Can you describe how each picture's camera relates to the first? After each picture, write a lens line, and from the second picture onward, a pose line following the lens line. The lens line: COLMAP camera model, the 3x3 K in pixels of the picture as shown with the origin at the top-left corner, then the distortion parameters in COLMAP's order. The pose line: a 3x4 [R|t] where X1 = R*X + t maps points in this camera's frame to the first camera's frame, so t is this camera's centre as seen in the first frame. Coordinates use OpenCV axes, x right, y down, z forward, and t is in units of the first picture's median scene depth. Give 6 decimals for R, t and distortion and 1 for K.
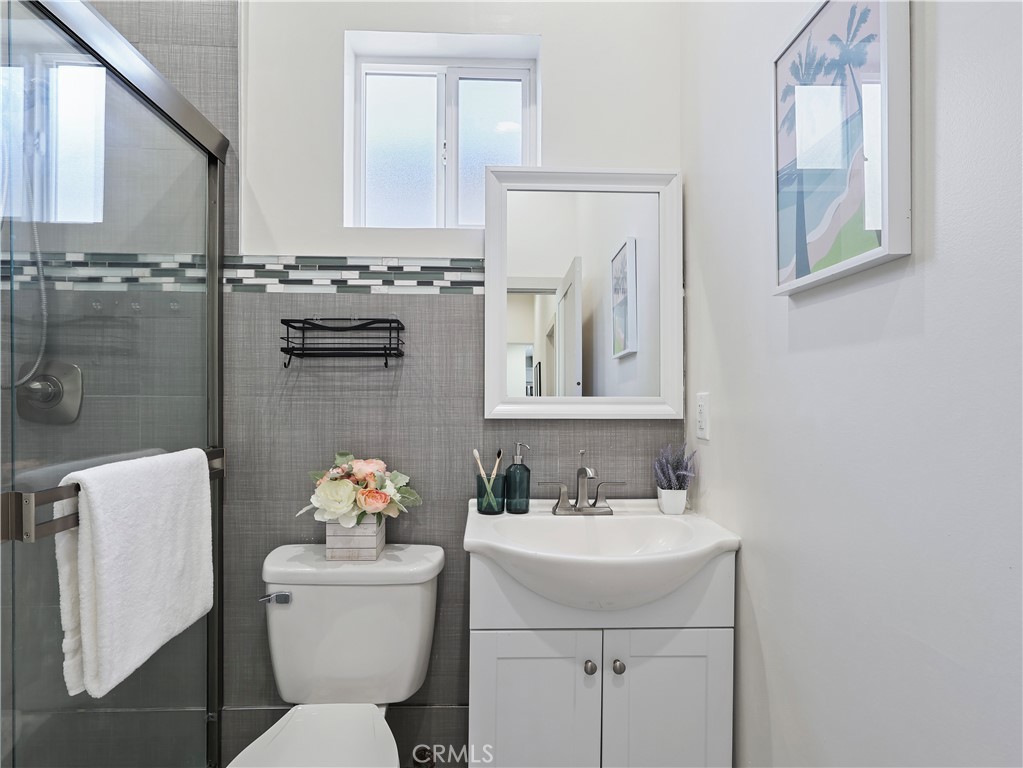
lens RADIAL K [[547.0, 0, 513.7], [0, 547.0, 418.0], [0, 0, 1]] dist [-0.000356, 0.000963]
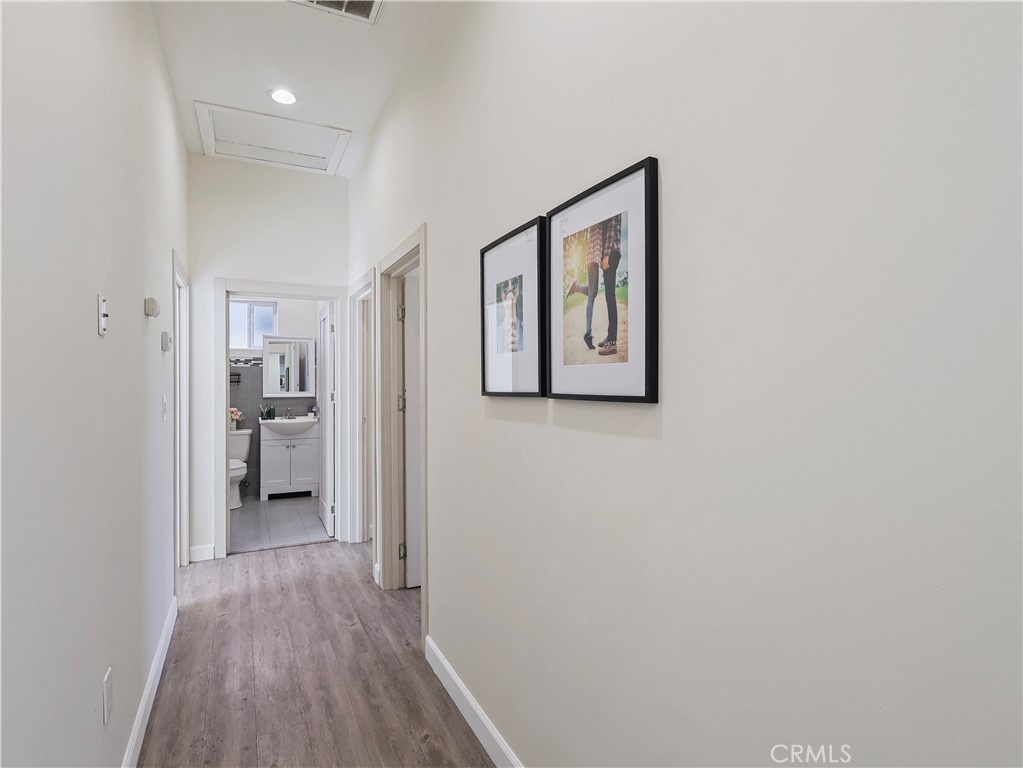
lens RADIAL K [[533.1, 0, 511.1], [0, 533.1, 385.7], [0, 0, 1]] dist [-0.000551, 0.000520]
pose [[0.911783, -0.004507, 0.410648, 0.002953], [0.017054, 0.999493, -0.026898, 0.052300], [-0.410318, 0.031528, 0.911397, -3.375618]]
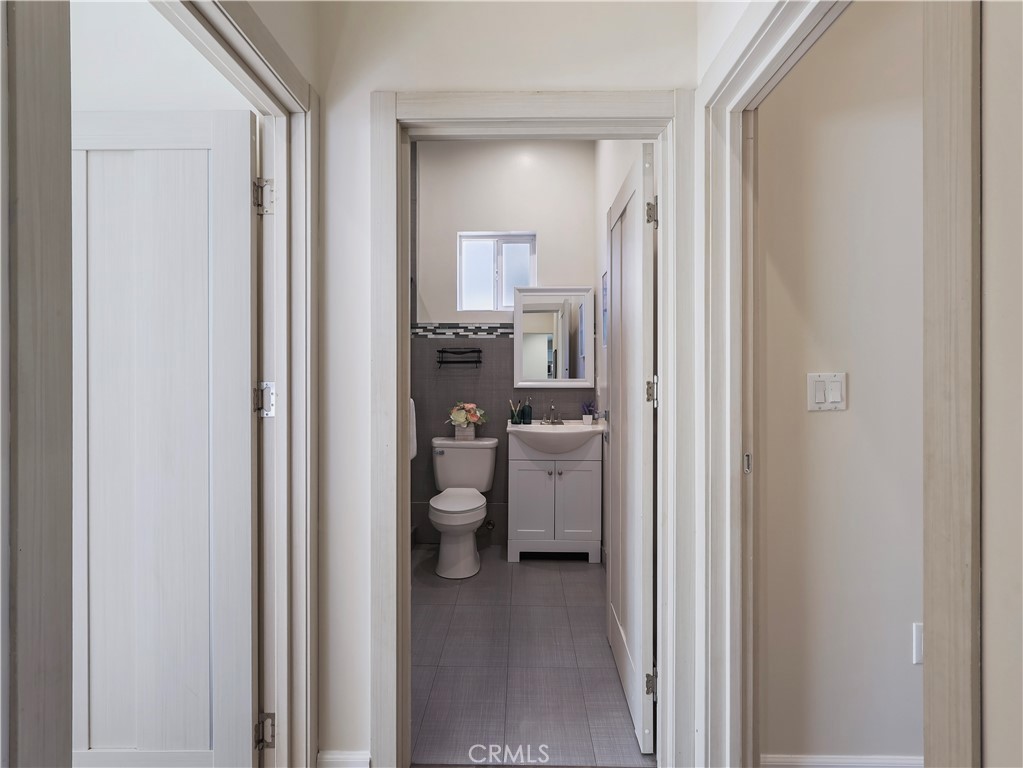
lens RADIAL K [[533.1, 0, 511.1], [0, 533.1, 385.7], [0, 0, 1]] dist [-0.000551, 0.000520]
pose [[0.998053, -0.003121, -0.062295, 0.086834], [0.002346, 0.999919, -0.012507, 0.022980], [0.062329, 0.012337, 0.997979, -1.444978]]
